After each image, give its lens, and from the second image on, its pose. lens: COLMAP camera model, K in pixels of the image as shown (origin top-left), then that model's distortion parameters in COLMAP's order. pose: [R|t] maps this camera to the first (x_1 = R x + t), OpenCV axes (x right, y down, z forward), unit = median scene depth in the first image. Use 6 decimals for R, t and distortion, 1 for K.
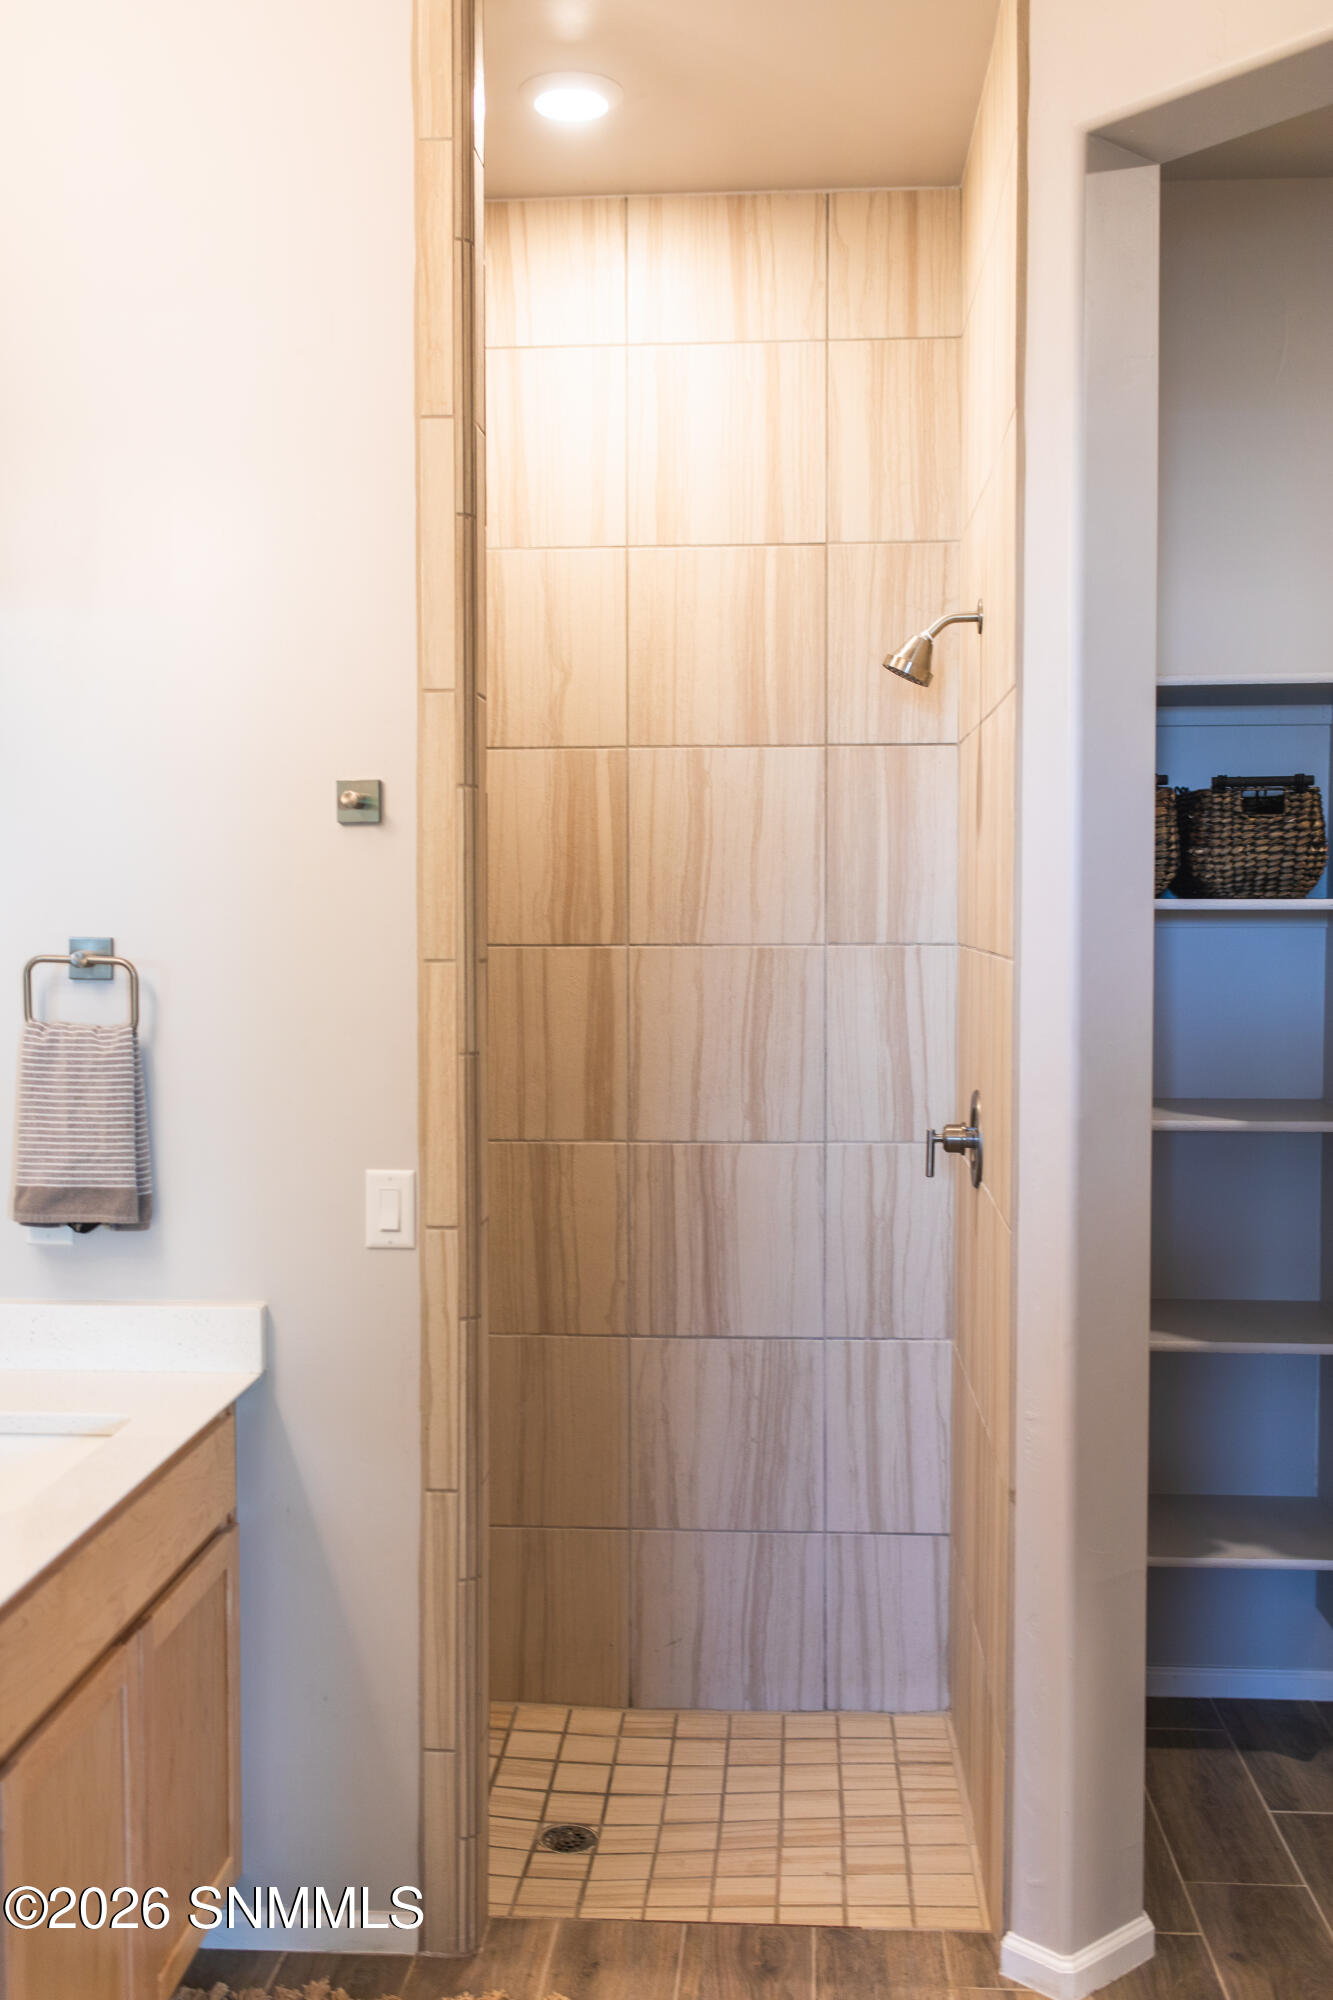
lens RADIAL K [[1940.3, 0, 683.6], [0, 1940.3, 994.3], [0, 0, 1]] dist [-0.014876, 0.000000]
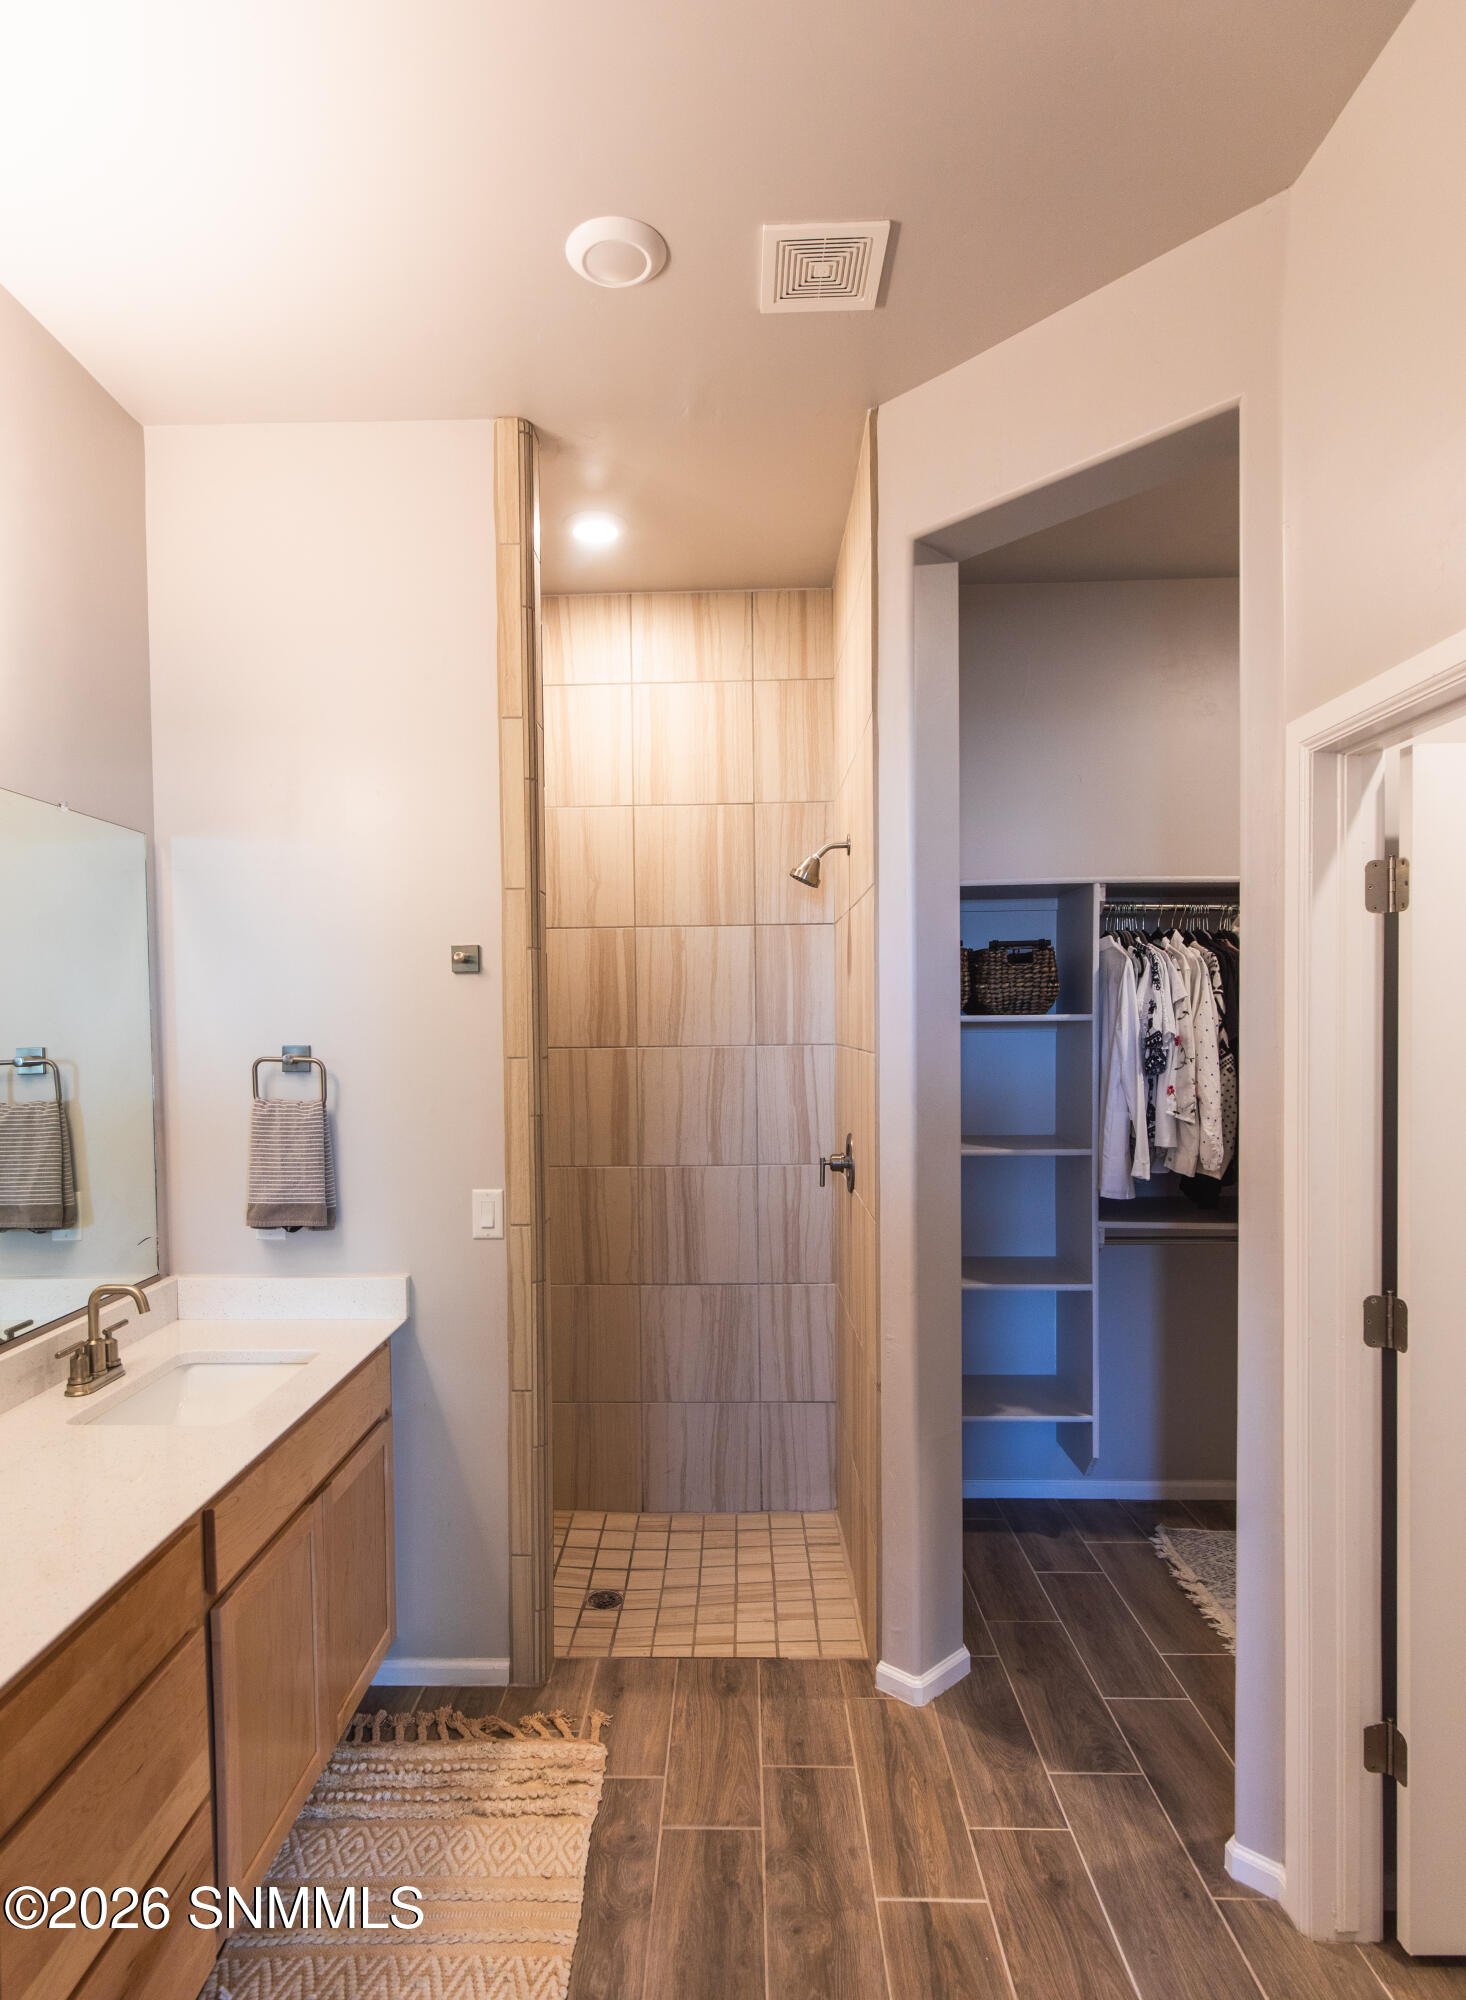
lens RADIAL K [[1096.9, 0, 717.2], [0, 1096.9, 1064.5], [0, 0, 1]] dist [0.005331, 0.001003]
pose [[0.999055, -0.011411, 0.041942, 0.000676], [0.011828, 0.999883, -0.009724, -0.000803], [-0.041827, 0.010211, 0.999073, 0.077124]]
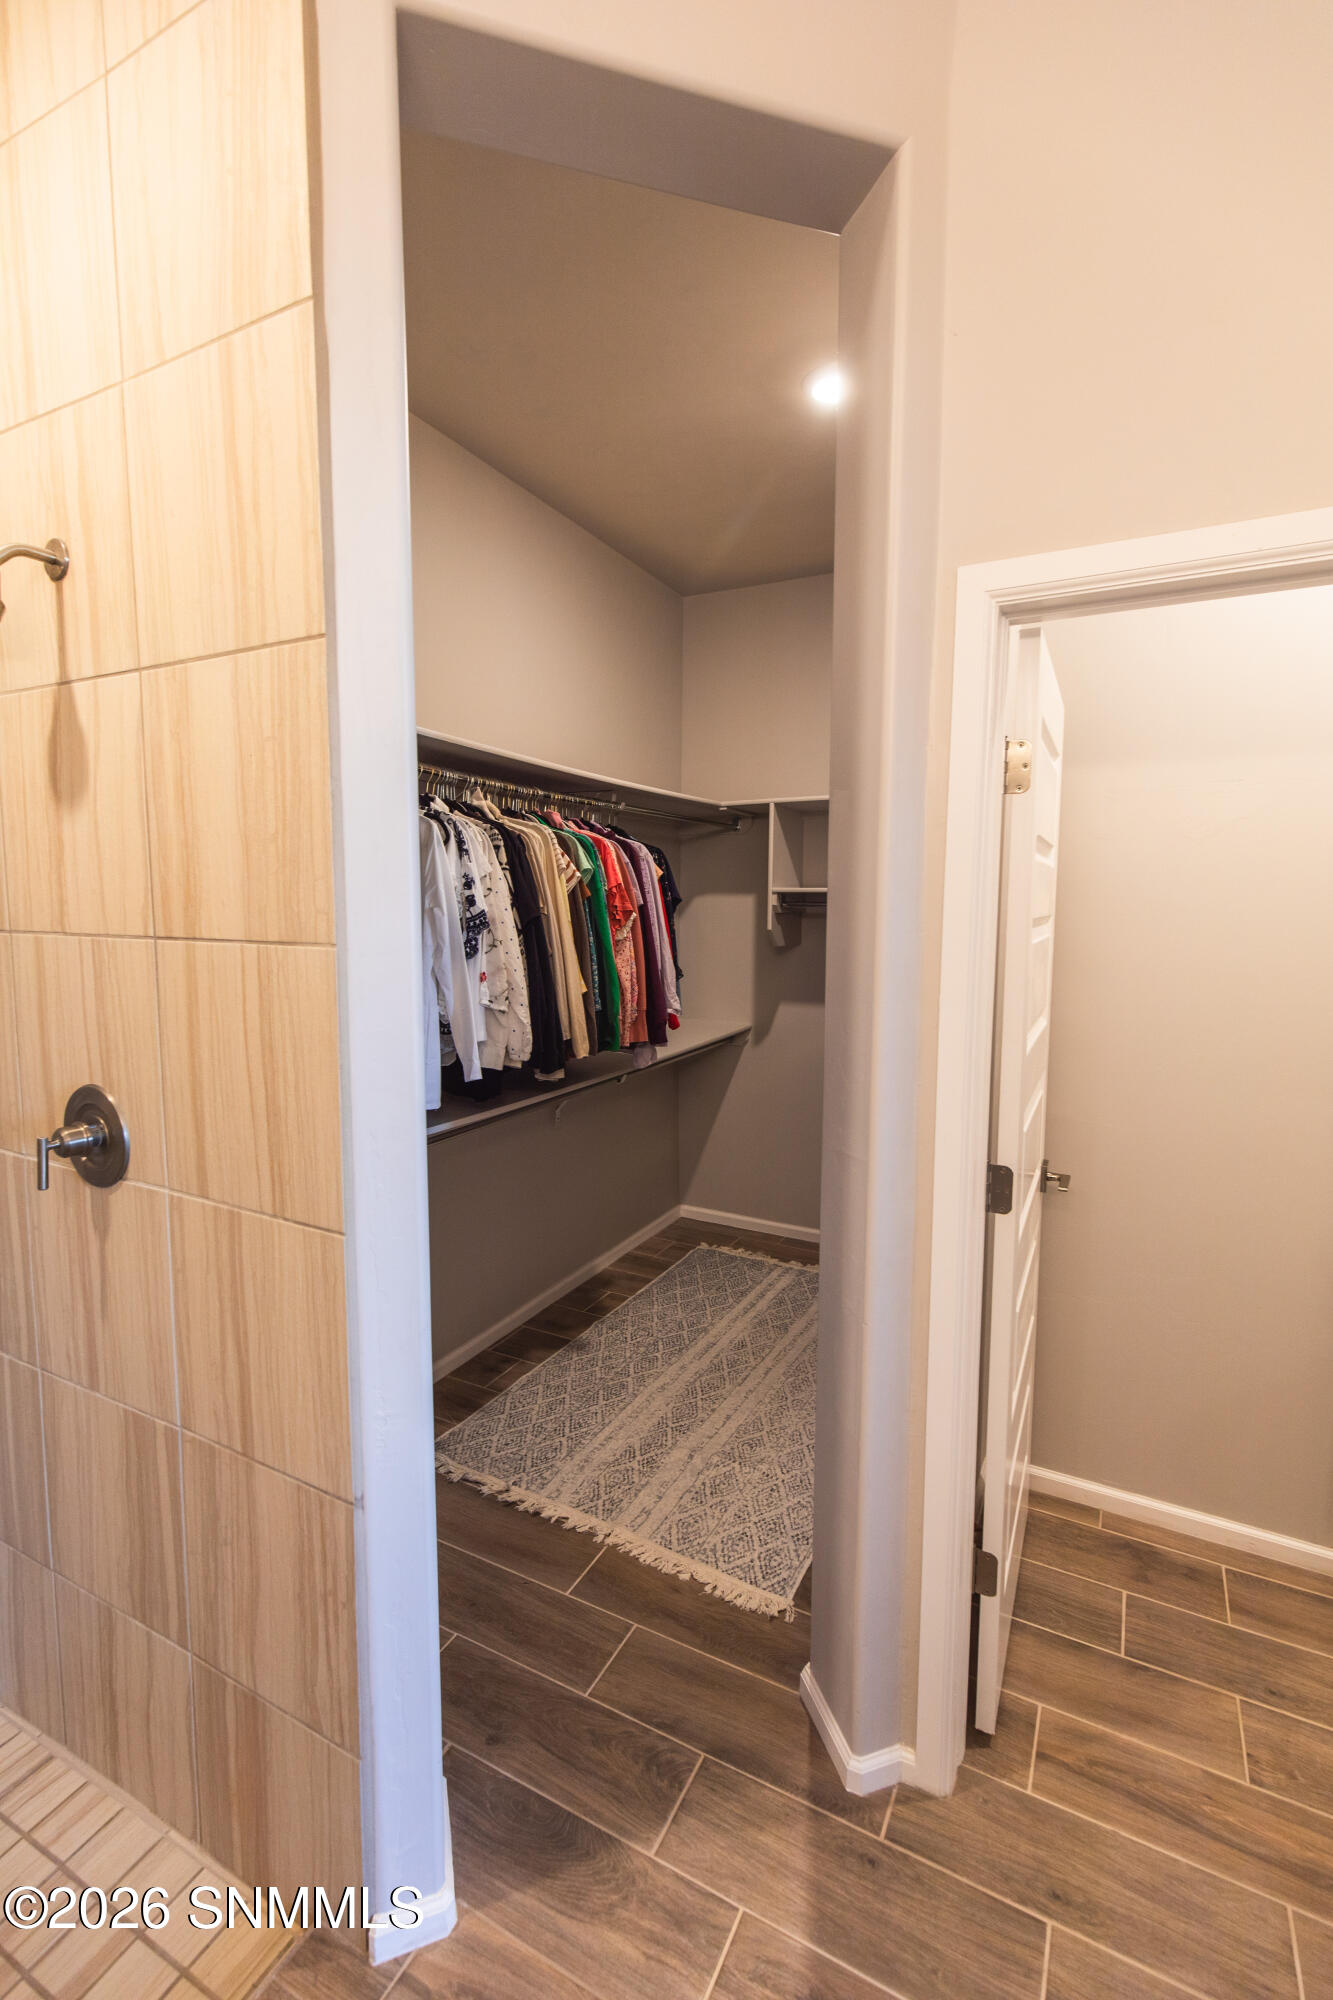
lens RADIAL K [[894.0, 0, 687.7], [0, 894.0, 993.4], [0, 0, 1]] dist [0.003422, 0.000396]
pose [[0.407548, -0.091063, 0.908632, -0.120951], [0.040094, 0.995840, 0.081819, -0.019183], [-0.912303, 0.003086, 0.409504, 0.550518]]
